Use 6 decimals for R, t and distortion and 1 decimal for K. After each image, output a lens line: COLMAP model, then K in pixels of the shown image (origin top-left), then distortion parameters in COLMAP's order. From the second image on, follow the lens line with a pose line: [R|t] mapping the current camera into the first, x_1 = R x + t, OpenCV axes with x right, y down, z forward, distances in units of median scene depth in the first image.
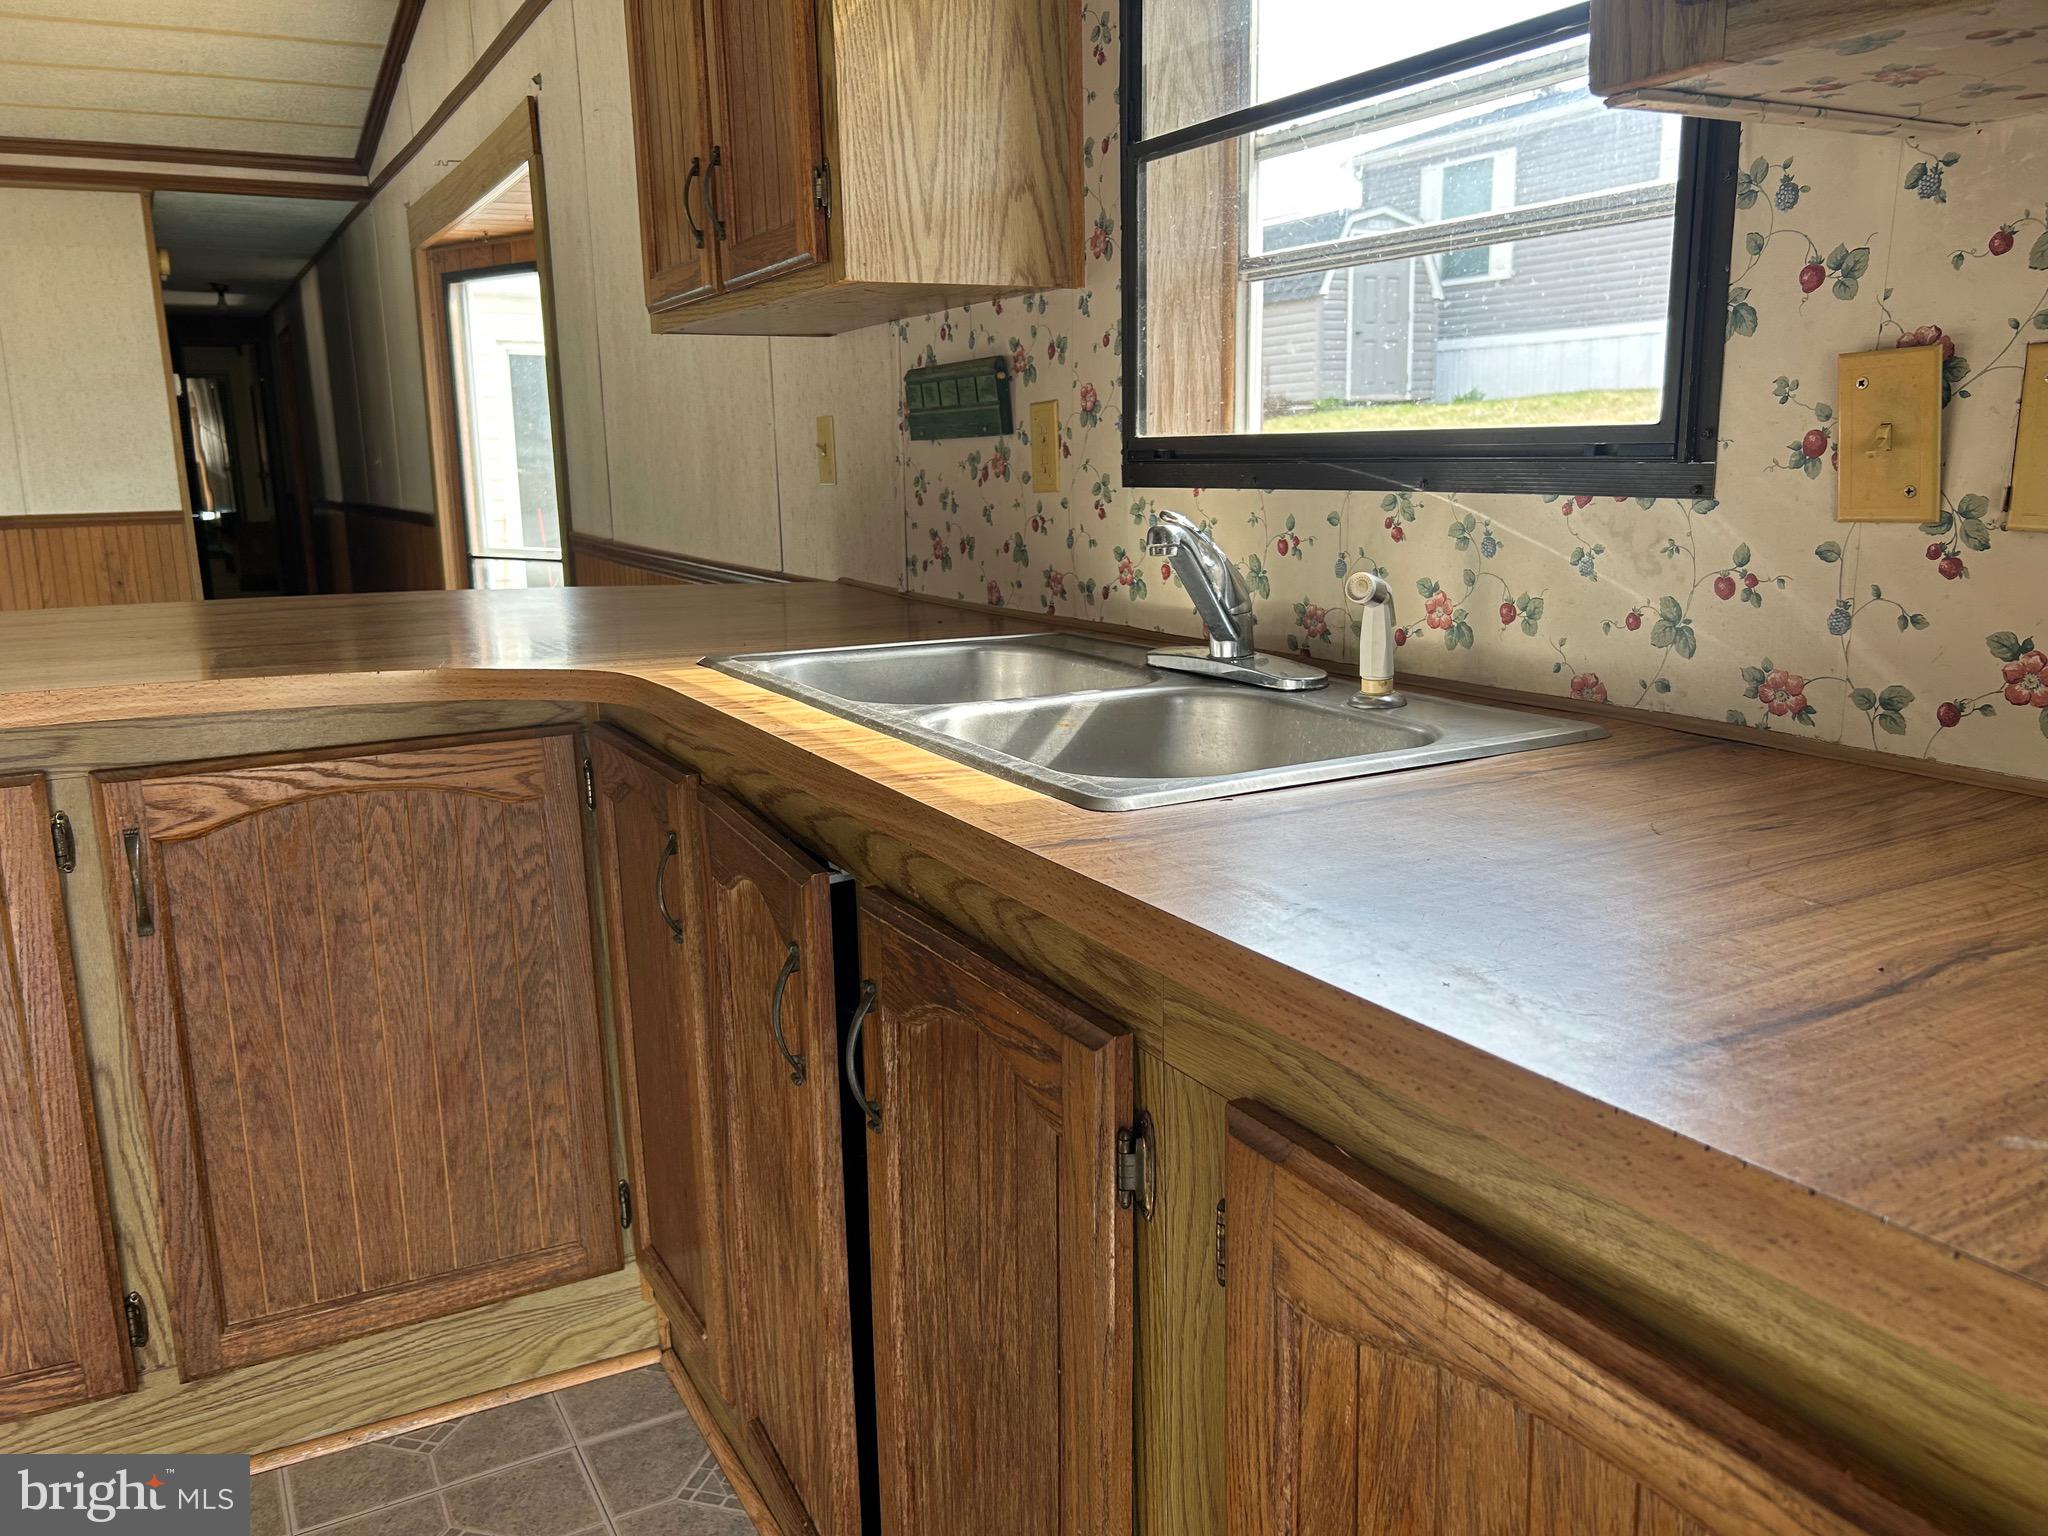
lens RADIAL K [[1534.8, 0, 1027.2], [0, 1534.8, 811.5], [0, 0, 1]] dist [0.047857, -0.050523]
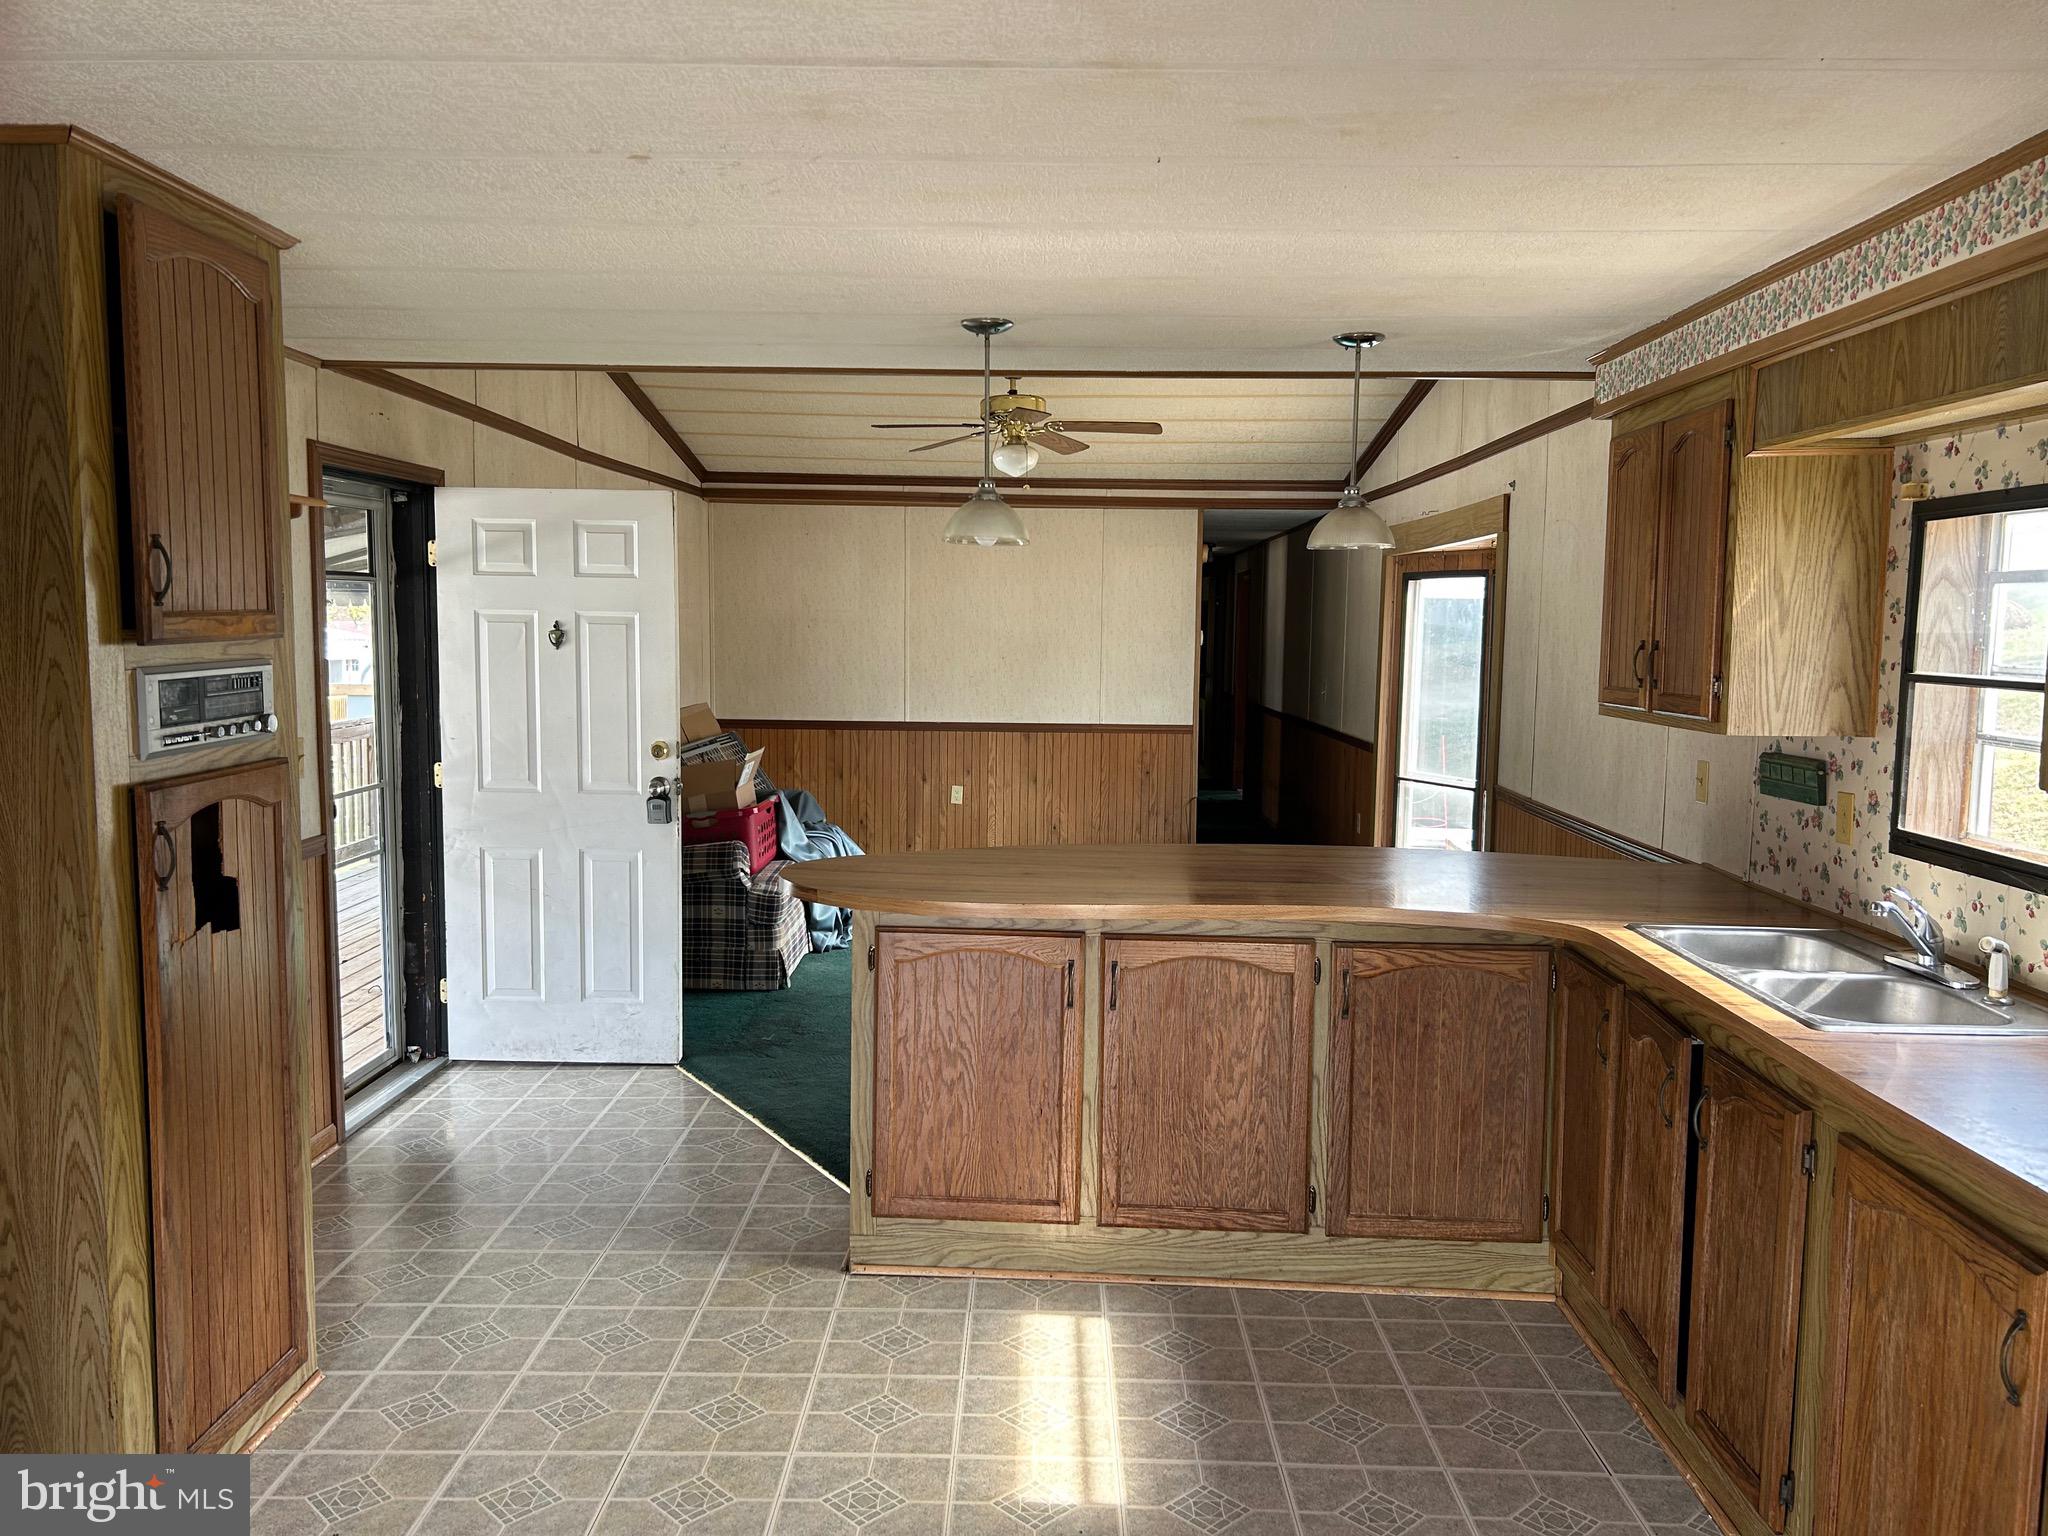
lens RADIAL K [[1534.8, 0, 1020.2], [0, 1534.8, 768.3], [0, 0, 1]] dist [0.047857, -0.050523]
pose [[0.860981, 0.076892, -0.502792, 0.097806], [-0.143834, 0.984967, -0.095668, 0.004731], [0.487877, 0.154687, 0.859097, -1.088944]]
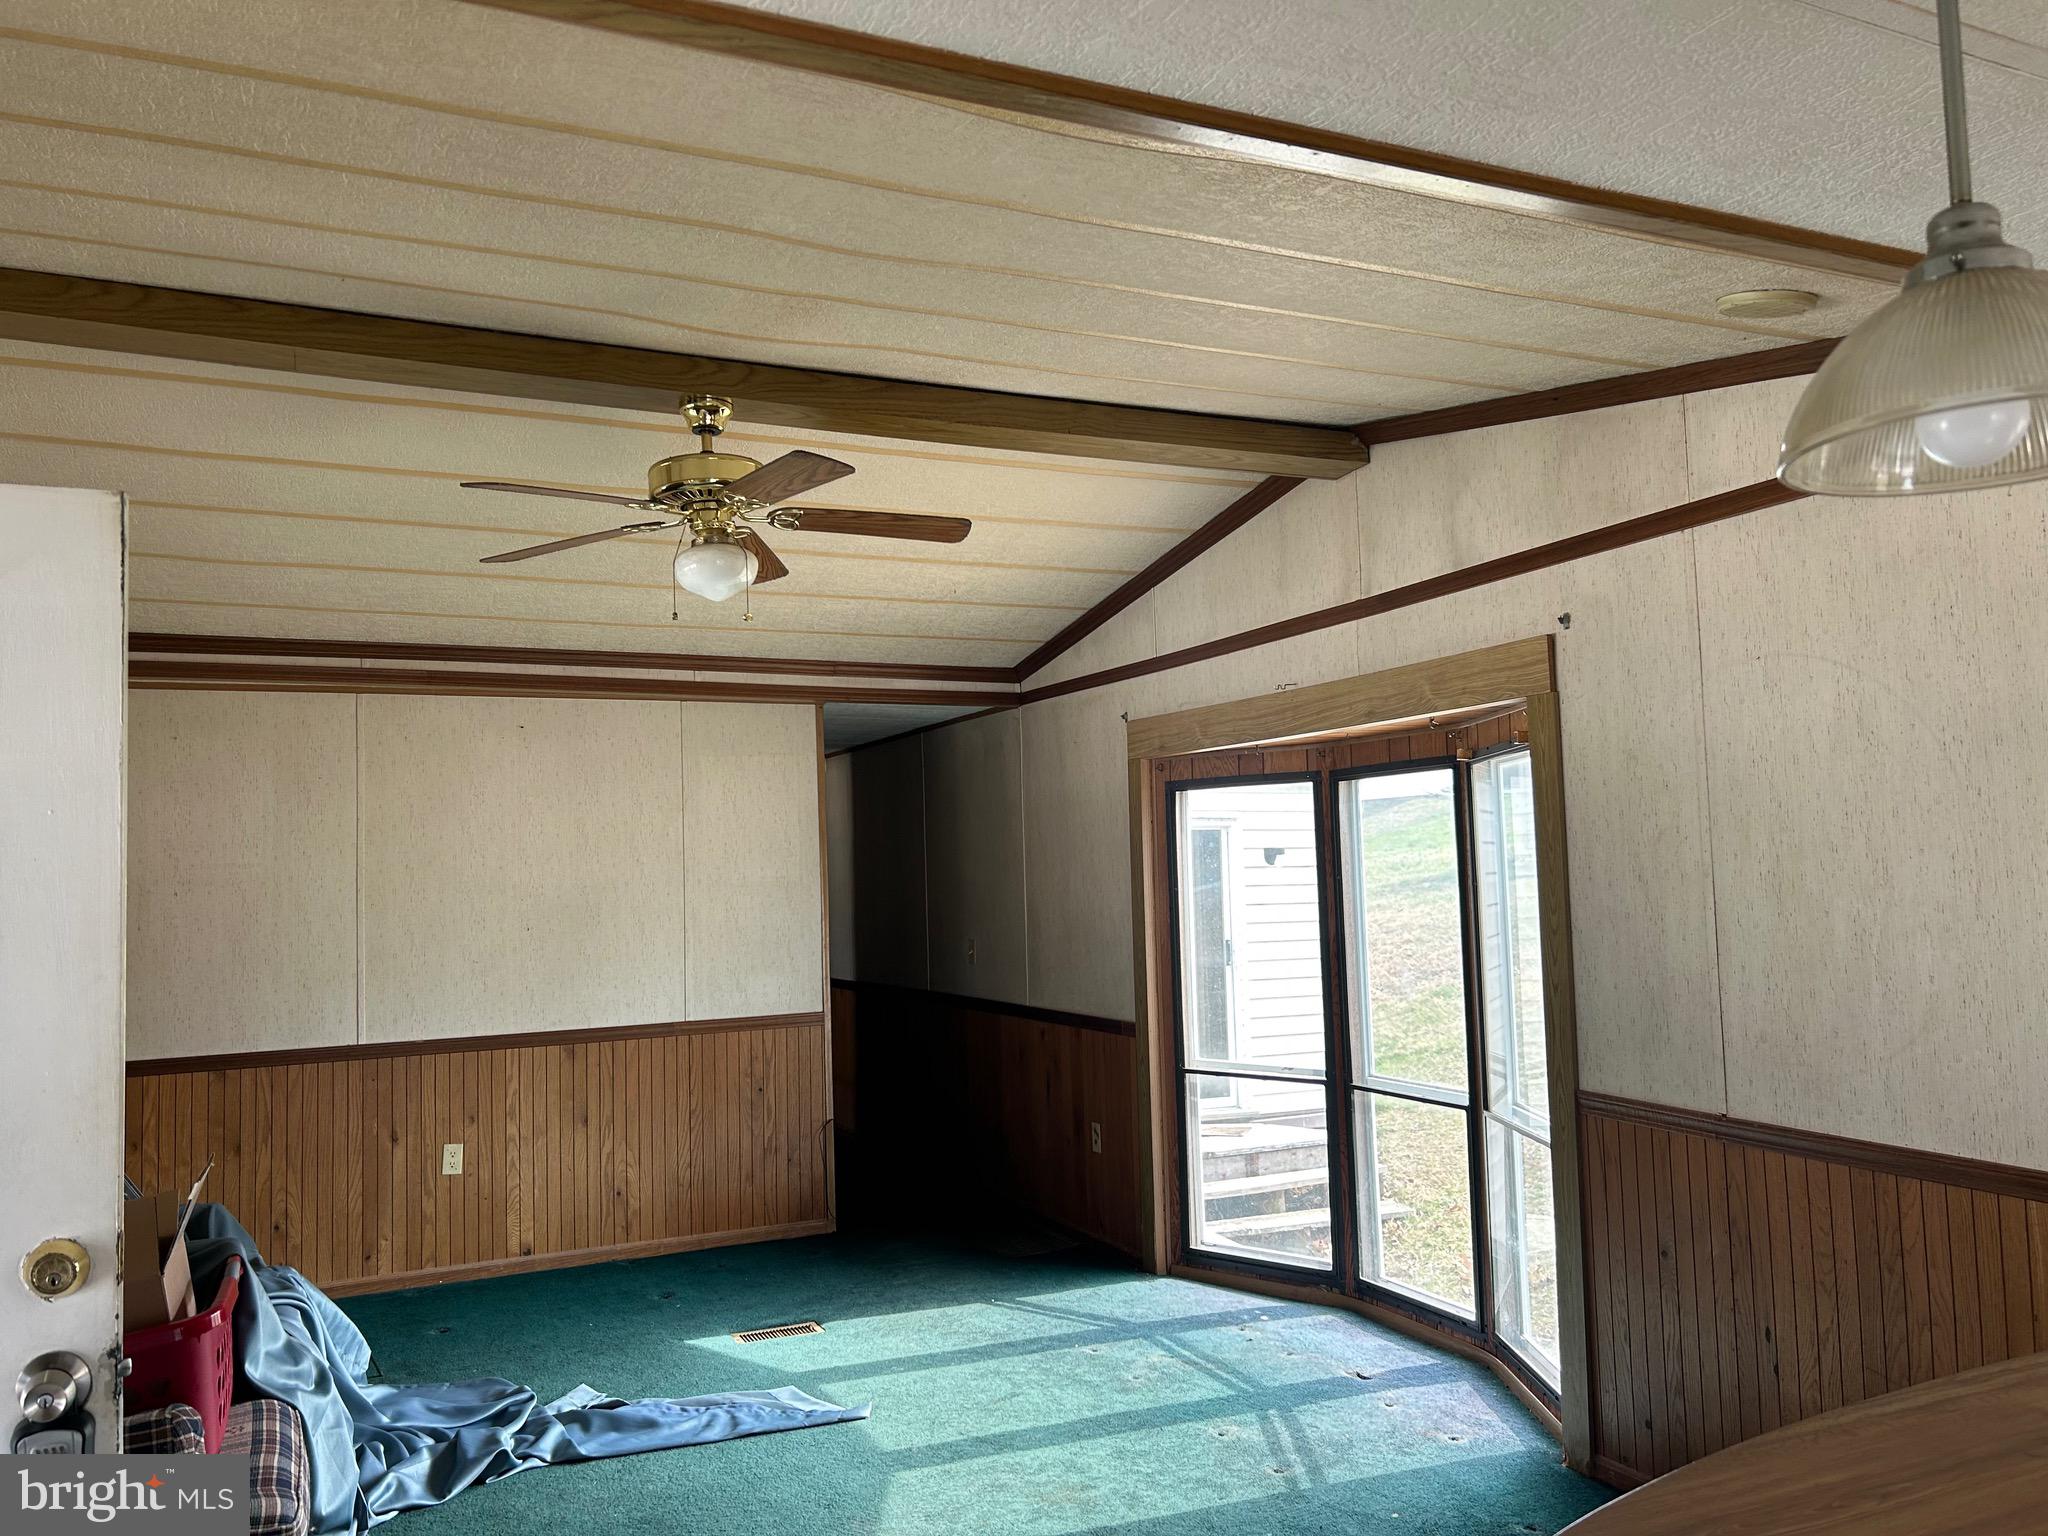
lens RADIAL K [[1534.8, 0, 1031.6], [0, 1534.8, 768.2], [0, 0, 1]] dist [0.047857, -0.050523]
pose [[0.997227, -0.012874, -0.073297, -1.388338], [-0.009087, 0.956487, -0.291632, -0.246847], [0.073862, 0.291490, 0.953718, 0.212267]]
